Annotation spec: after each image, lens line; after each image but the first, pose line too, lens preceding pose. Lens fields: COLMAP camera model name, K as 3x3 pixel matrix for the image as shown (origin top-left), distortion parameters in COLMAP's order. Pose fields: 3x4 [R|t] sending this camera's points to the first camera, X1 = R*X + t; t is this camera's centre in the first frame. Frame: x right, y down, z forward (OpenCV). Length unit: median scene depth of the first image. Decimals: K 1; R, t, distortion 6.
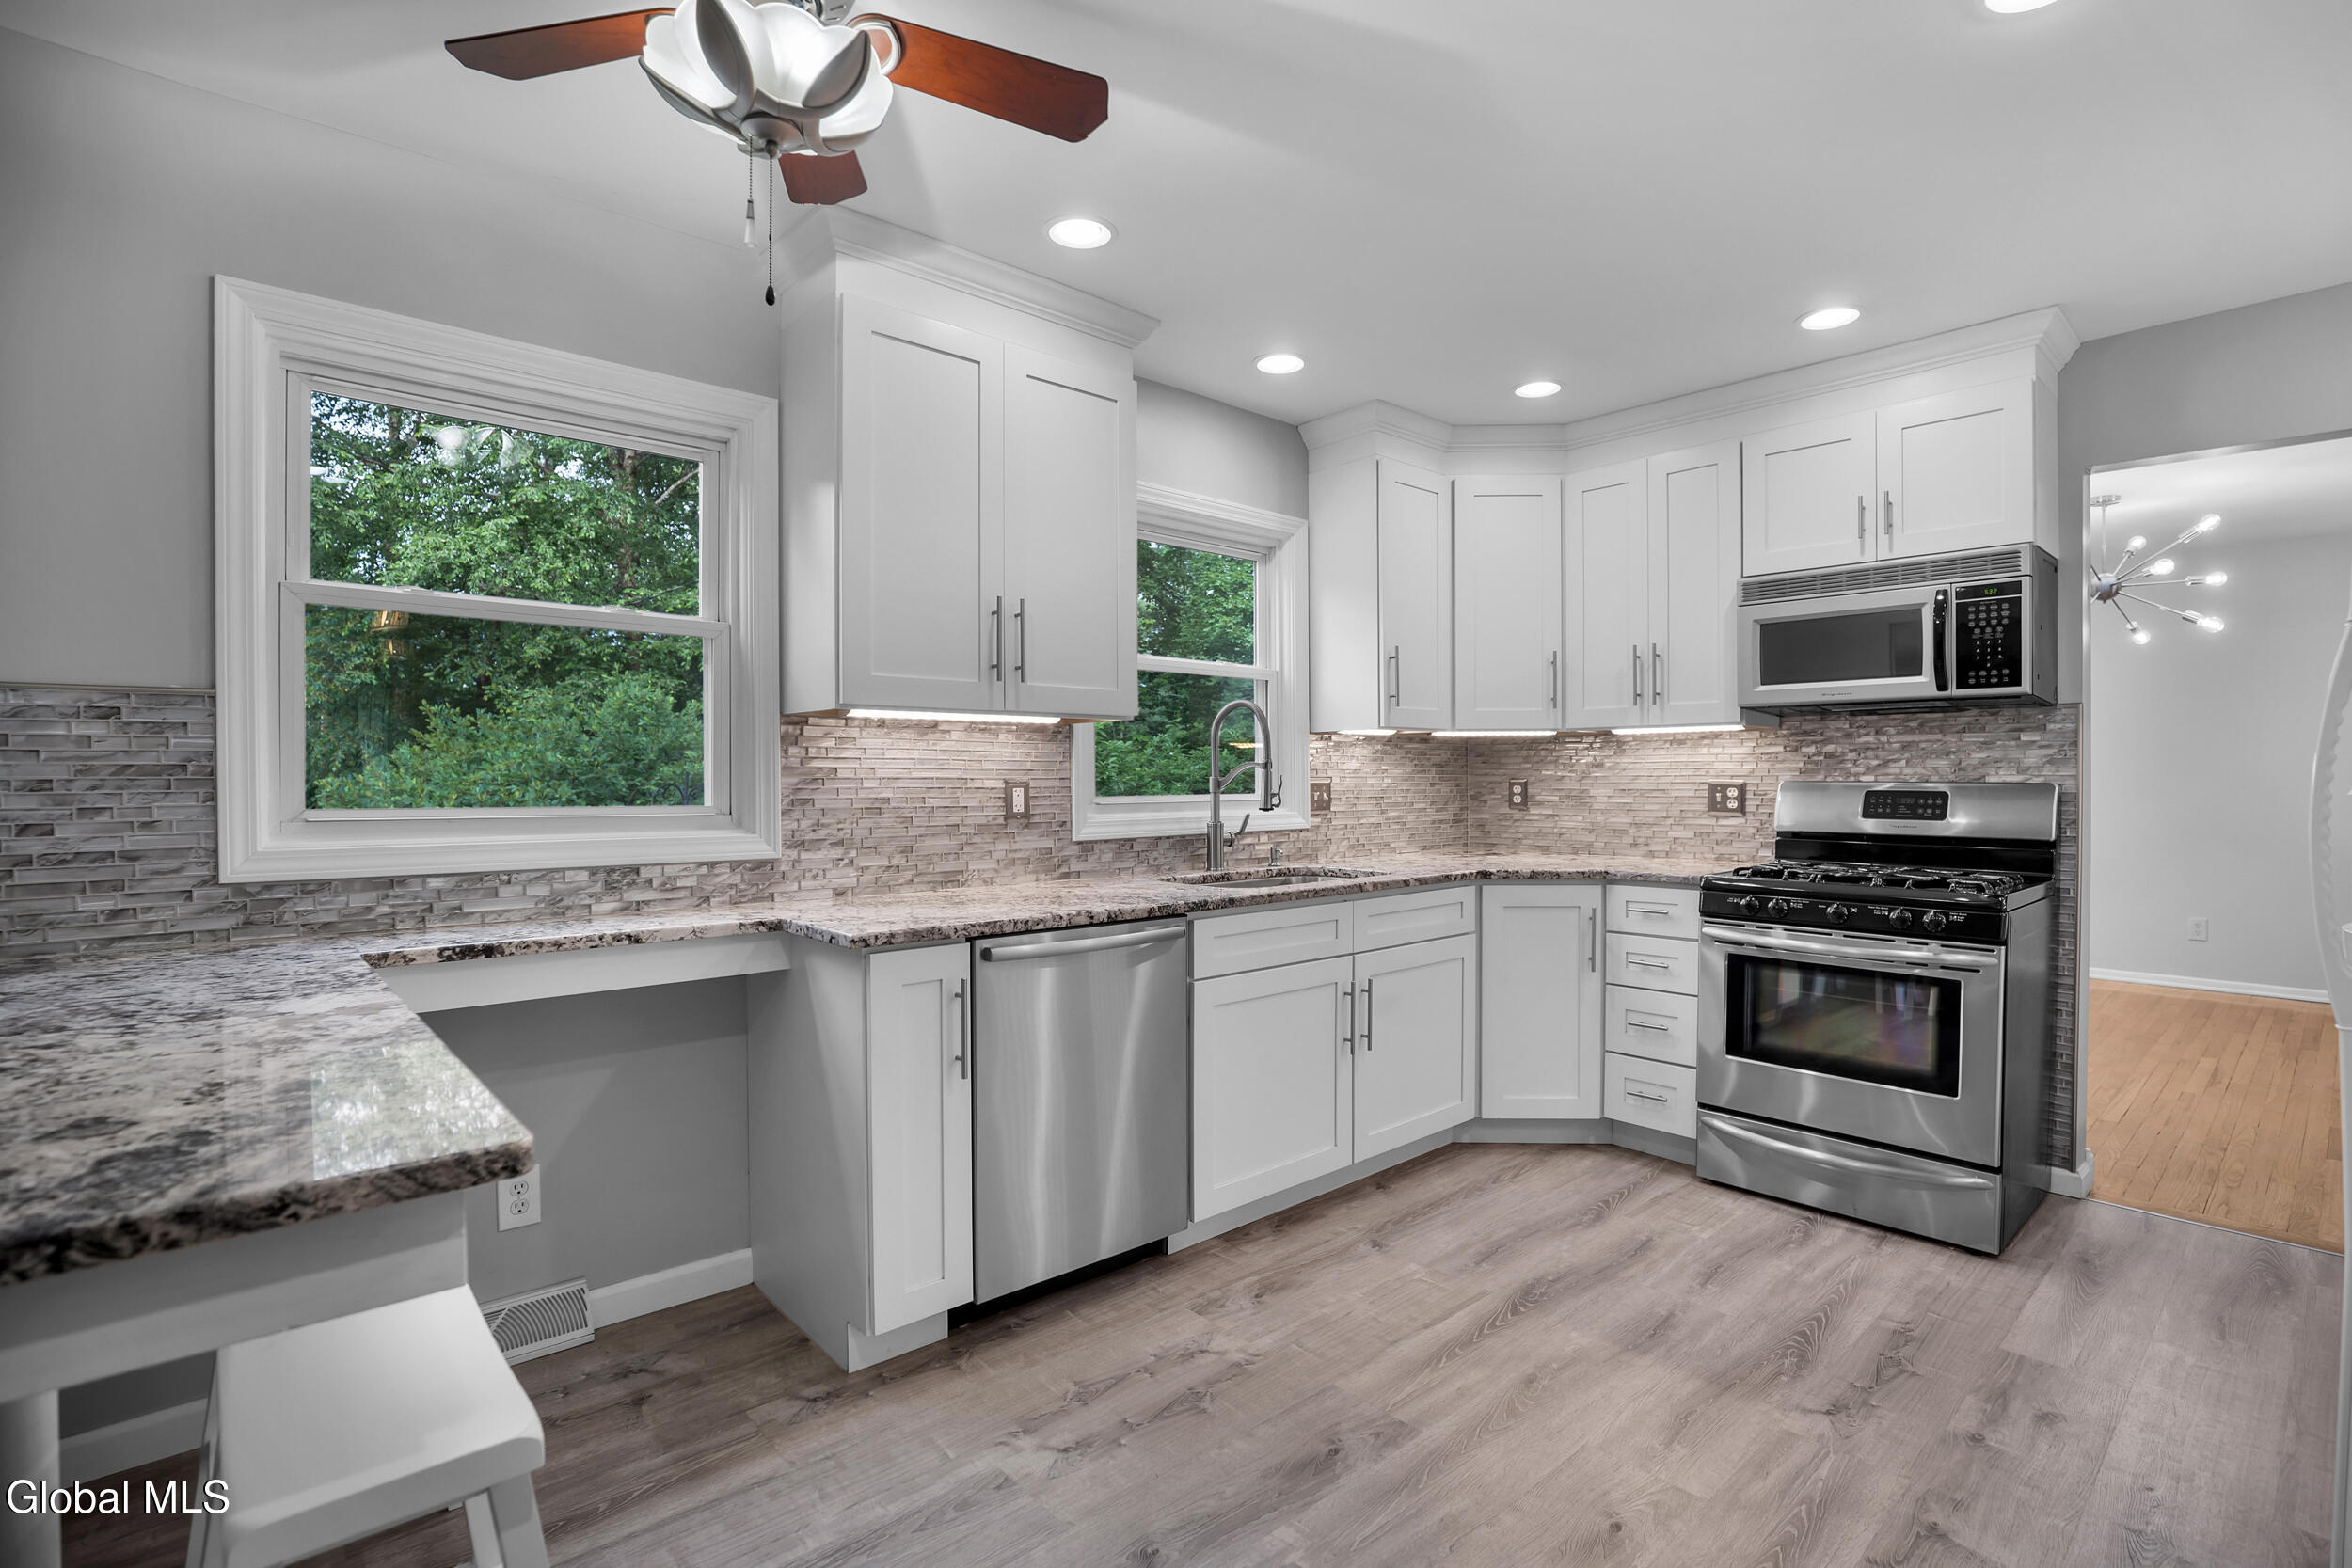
lens RADIAL K [[1110.9, 0, 1176.0], [0, 1110.9, 784.0], [0, 0, 1]] dist [-0.031639, 0.000072]
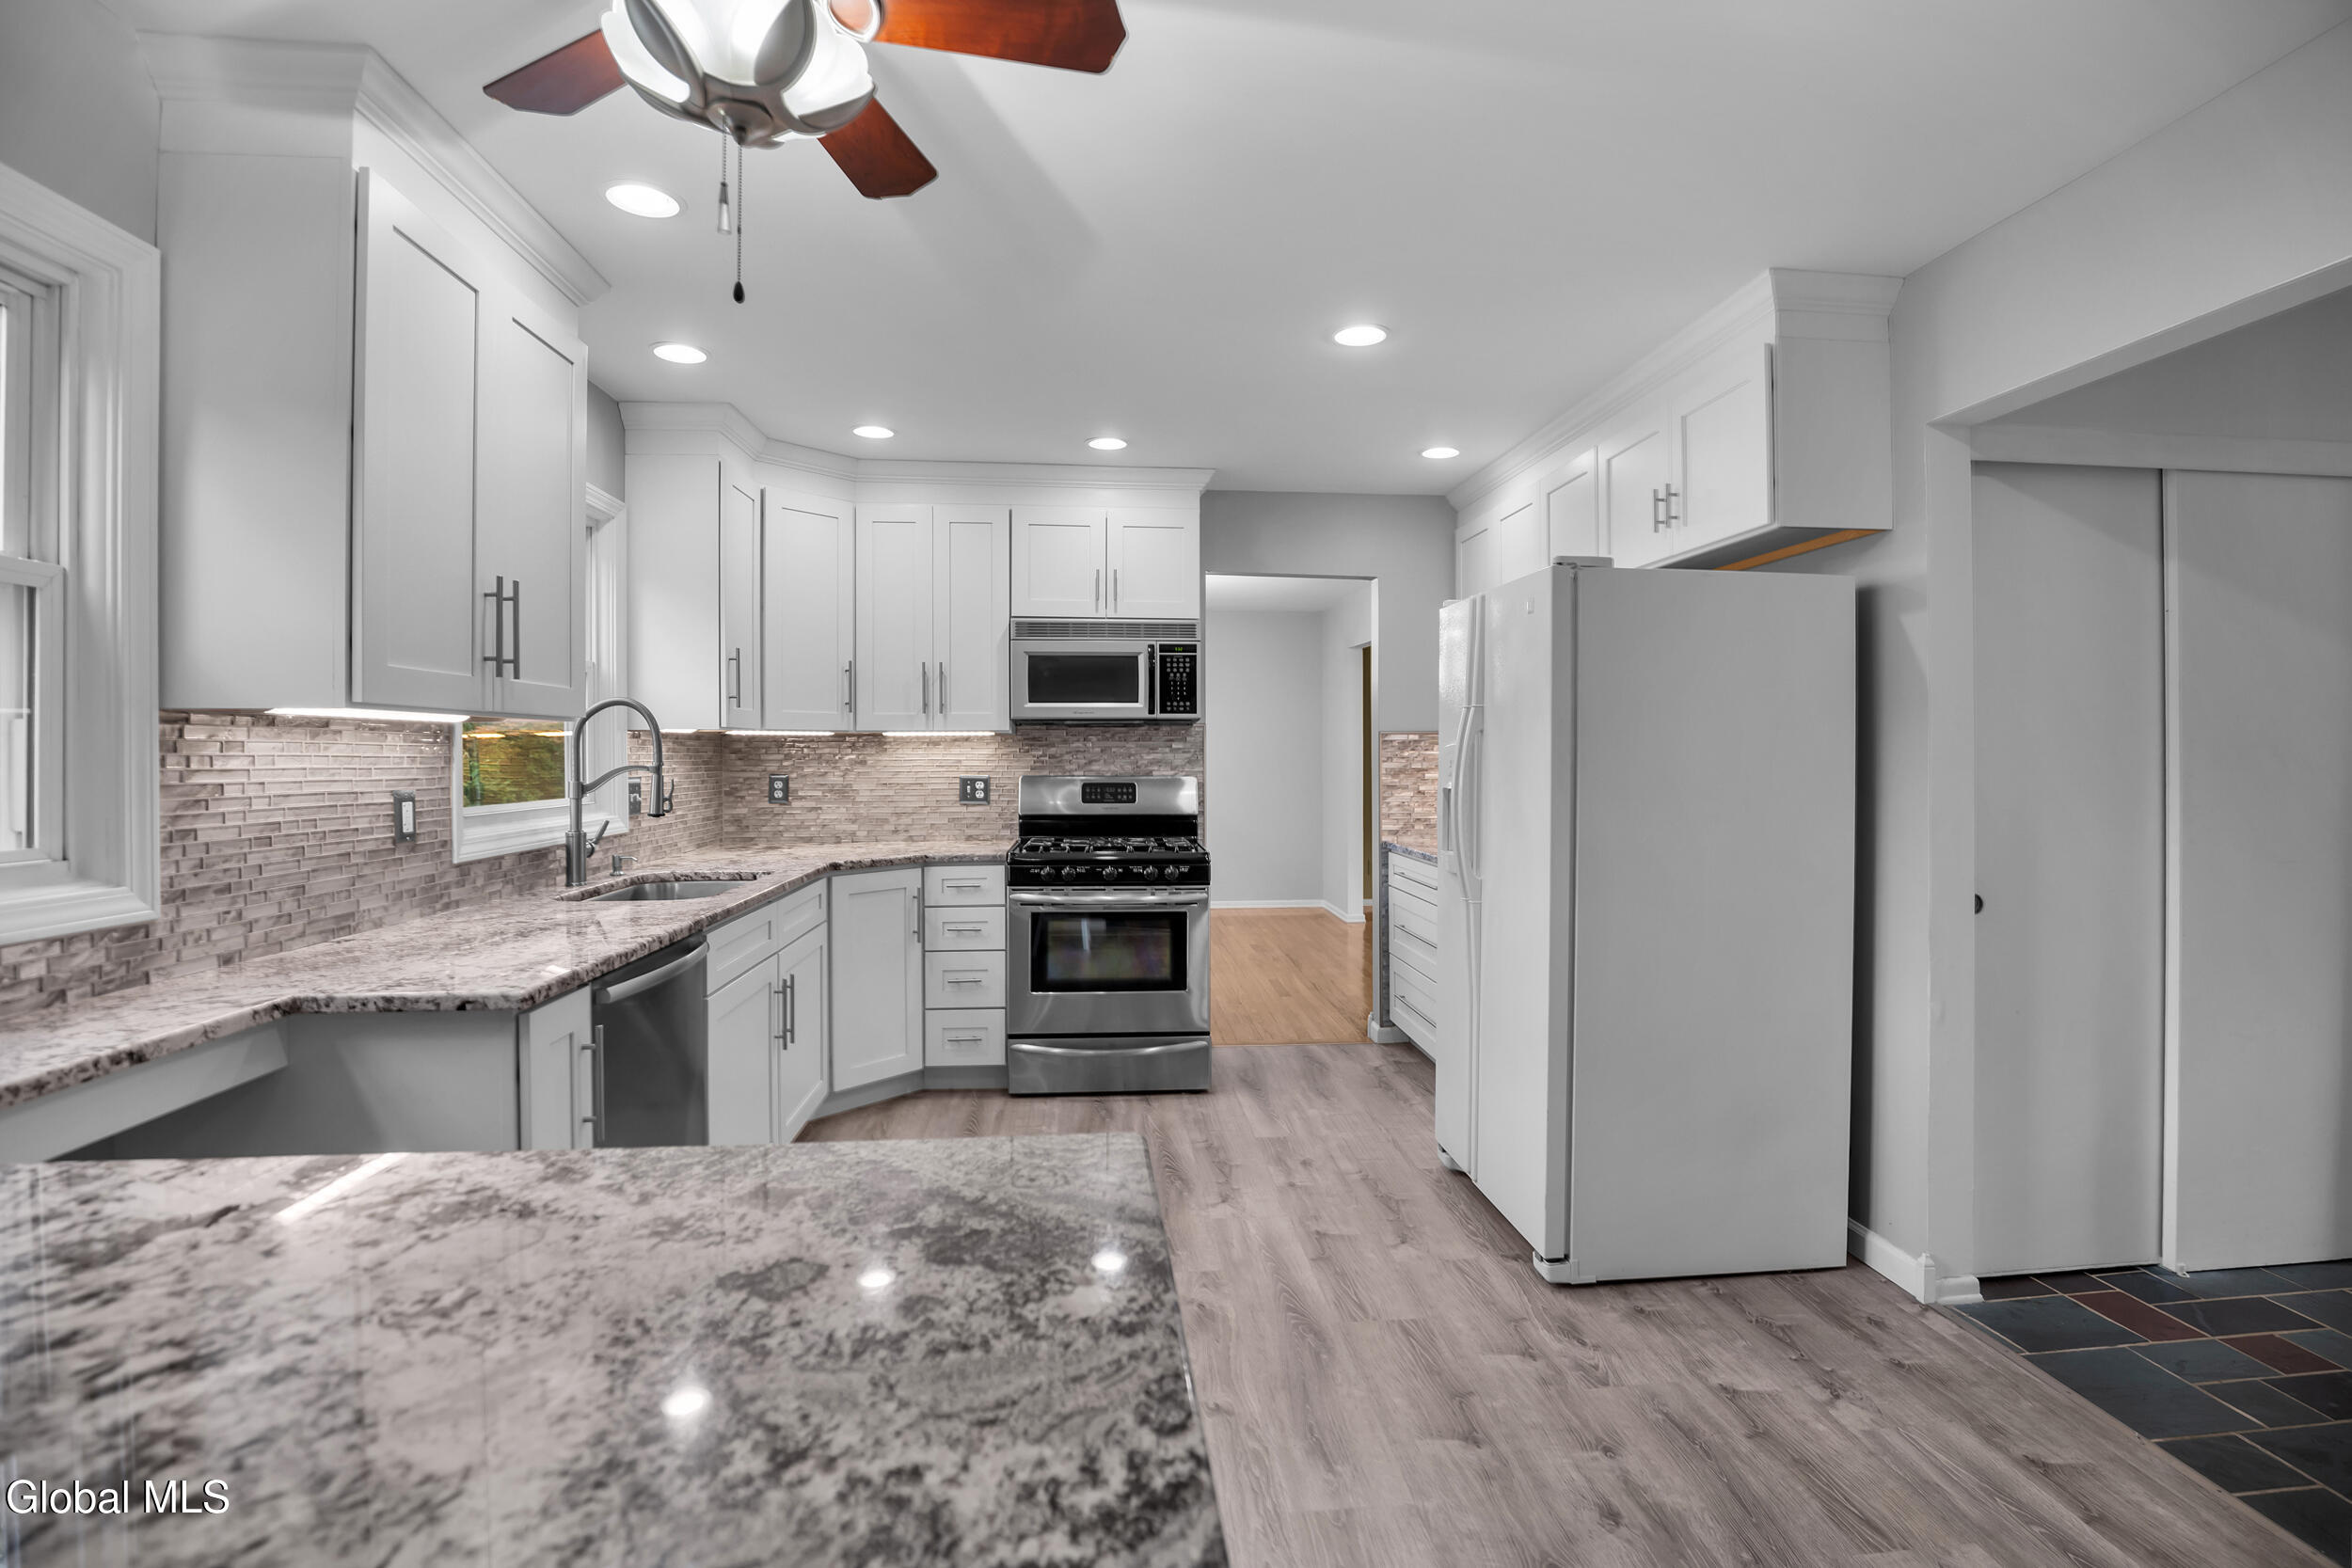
lens RADIAL K [[1132.4, 0, 1199.6], [0, 1132.4, 754.4], [0, 0, 1]] dist [-0.033372, 0.002118]
pose [[0.586808, -0.000086, 0.809726, -0.459064], [0.006128, 0.999972, -0.004334, -0.024184], [-0.809703, 0.007505, 0.586792, 0.068021]]
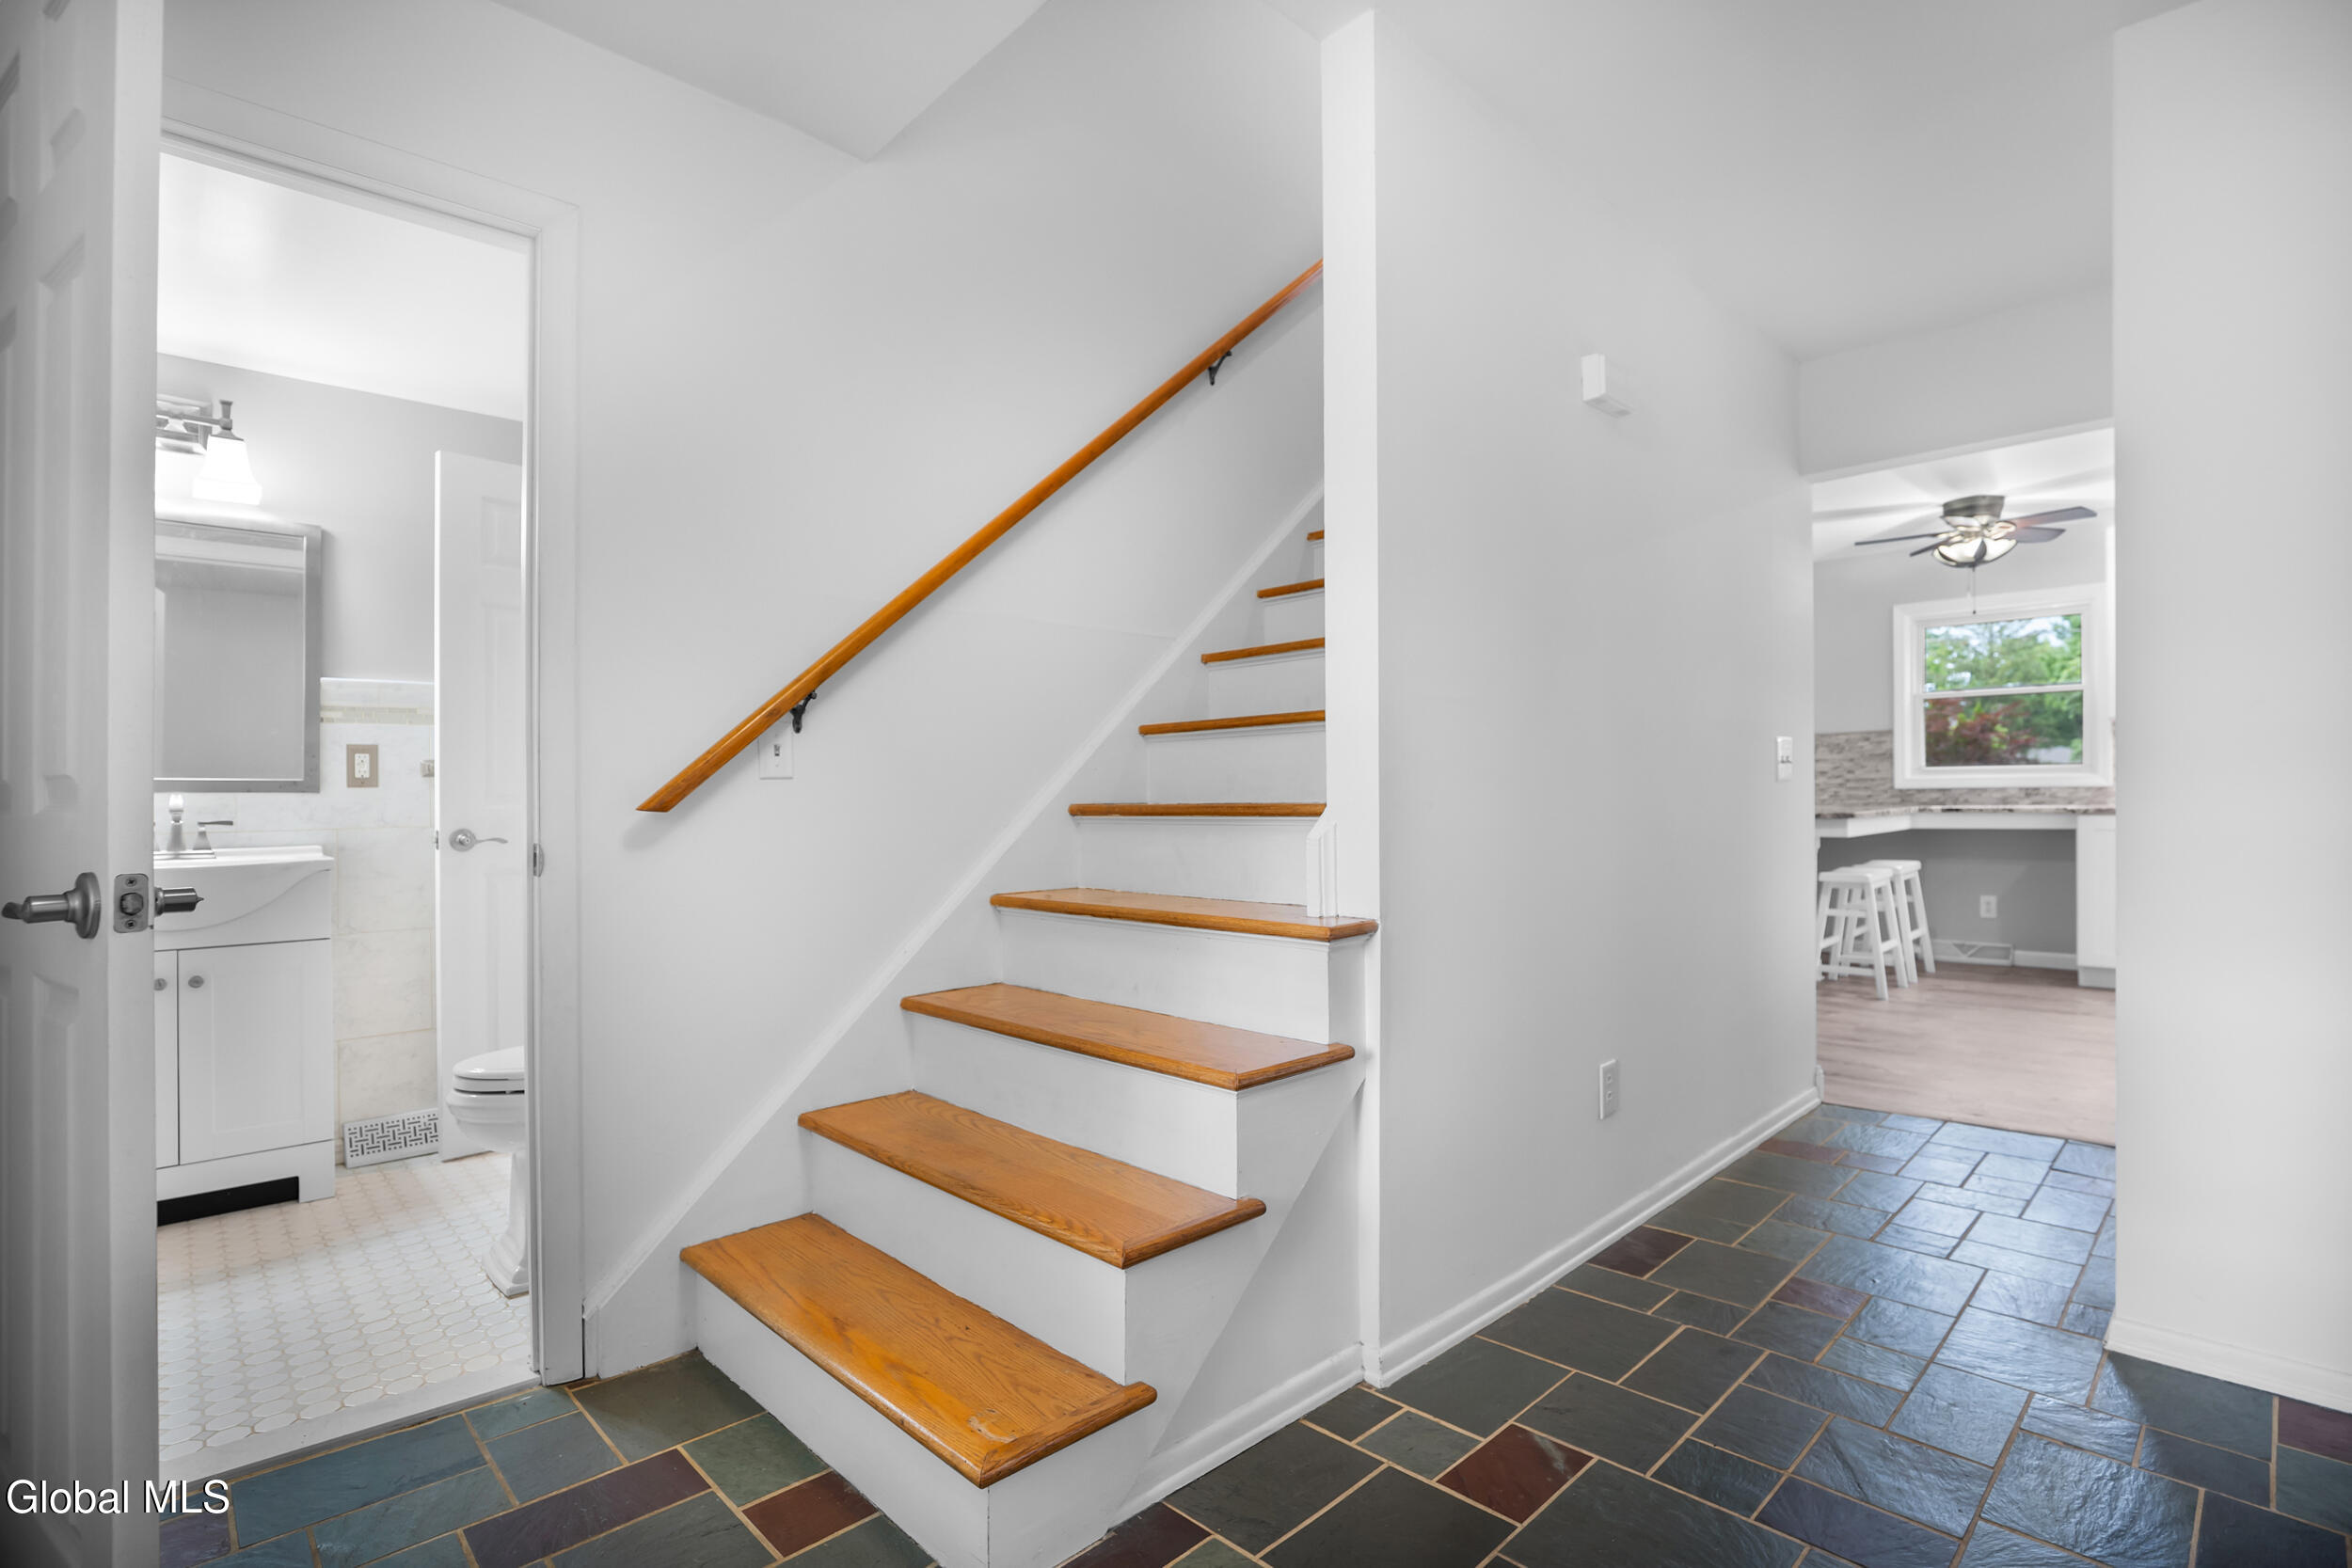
lens RADIAL K [[1089.5, 0, 1205.6], [0, 1089.5, 793.0], [0, 0, 1]] dist [-0.028402, 0.000027]
pose [[0.042241, -0.000664, -0.999107, 1.493870], [0.007135, 0.999974, -0.000363, 0.058796], [0.999082, -0.007113, 0.042244, -0.802114]]
